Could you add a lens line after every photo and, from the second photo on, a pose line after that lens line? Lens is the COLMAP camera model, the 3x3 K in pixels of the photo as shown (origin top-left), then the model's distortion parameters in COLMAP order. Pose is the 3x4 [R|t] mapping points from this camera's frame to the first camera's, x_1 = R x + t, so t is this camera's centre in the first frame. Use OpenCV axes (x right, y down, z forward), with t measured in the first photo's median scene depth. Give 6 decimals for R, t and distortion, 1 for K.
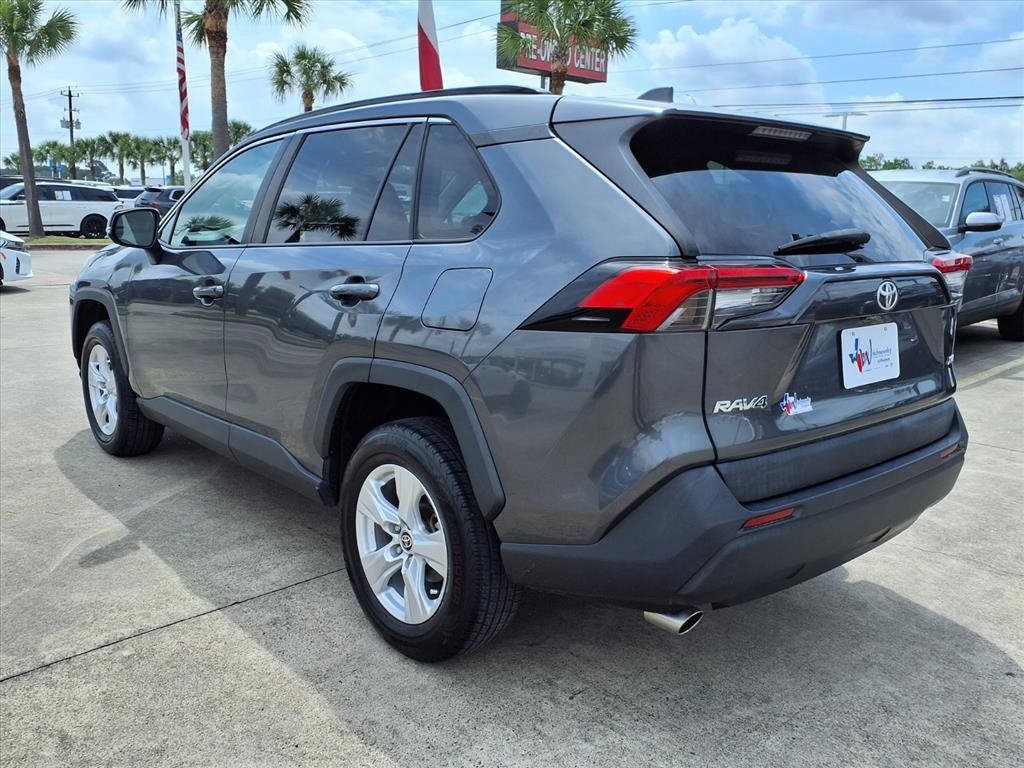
lens RADIAL K [[881.6, 0, 513.5], [0, 881.6, 372.0], [0, 0, 1]] dist [0.001691, -0.016510]
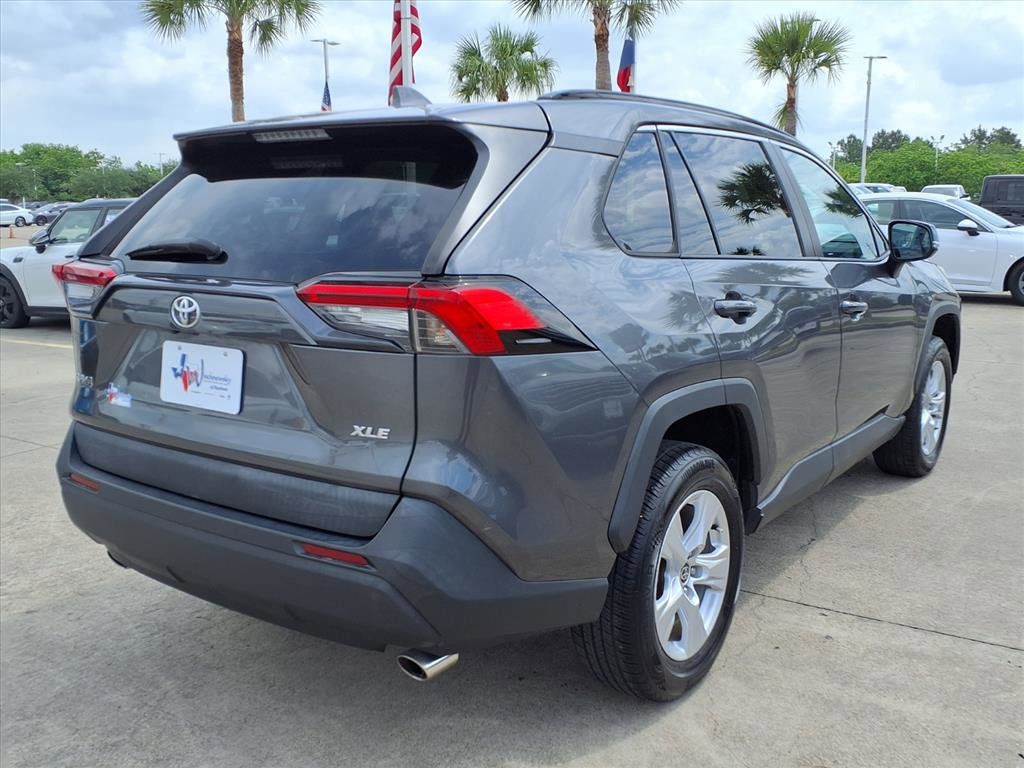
lens RADIAL K [[965.8, 0, 529.7], [0, 965.8, 381.9], [0, 0, 1]] dist [0.135769, -0.247098]
pose [[0.221316, 0.153617, -0.963027, 1.393742], [-0.167663, 0.978805, 0.117603, -0.182186], [0.960681, 0.135436, 0.242381, 1.036389]]
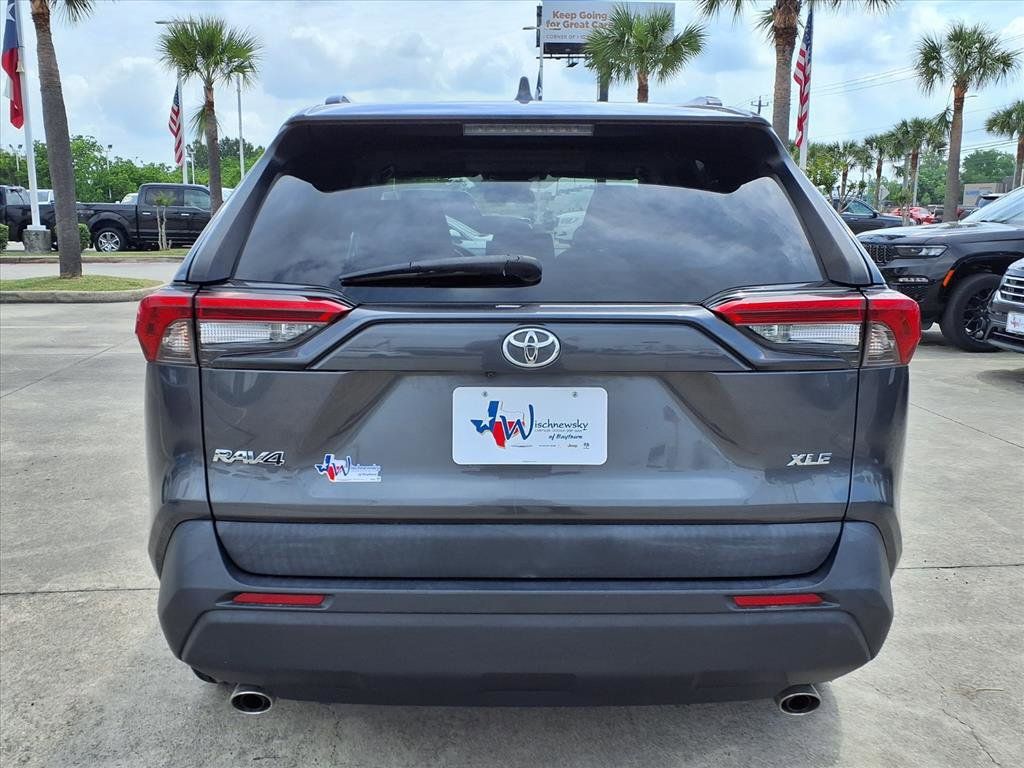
lens RADIAL K [[965.8, 0, 529.7], [0, 965.8, 381.9], [0, 0, 1]] dist [0.135769, -0.247098]
pose [[0.762675, 0.095634, -0.639673, 0.878197], [-0.107161, 0.994023, 0.020843, -0.070056], [0.637843, 0.052651, 0.768365, 0.361916]]
